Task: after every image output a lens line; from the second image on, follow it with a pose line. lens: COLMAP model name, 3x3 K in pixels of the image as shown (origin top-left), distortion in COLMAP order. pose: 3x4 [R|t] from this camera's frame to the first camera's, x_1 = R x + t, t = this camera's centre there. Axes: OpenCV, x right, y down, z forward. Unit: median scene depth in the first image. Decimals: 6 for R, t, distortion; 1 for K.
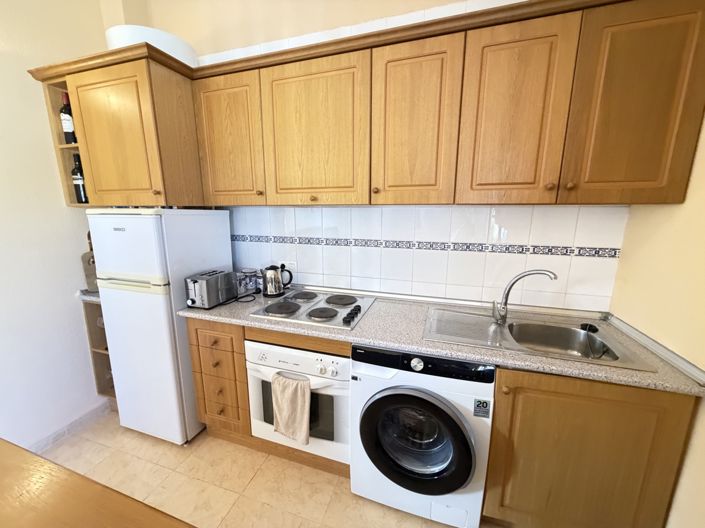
lens RADIAL K [[281.8, 0, 350.3], [0, 281.8, 264.6], [0, 0, 1]] dist [0.009294, -0.000569]
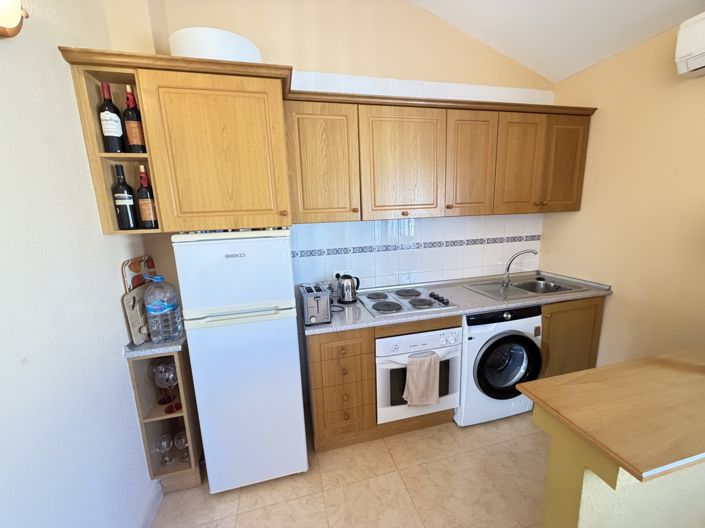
lens RADIAL K [[281.8, 0, 346.0], [0, 281.8, 266.7], [0, 0, 1]] dist [0.009294, -0.000569]
pose [[0.847171, -0.129360, 0.515332, -1.022475], [0.142588, 0.989683, 0.014027, -0.054028], [-0.511830, 0.061597, 0.856876, 0.069316]]
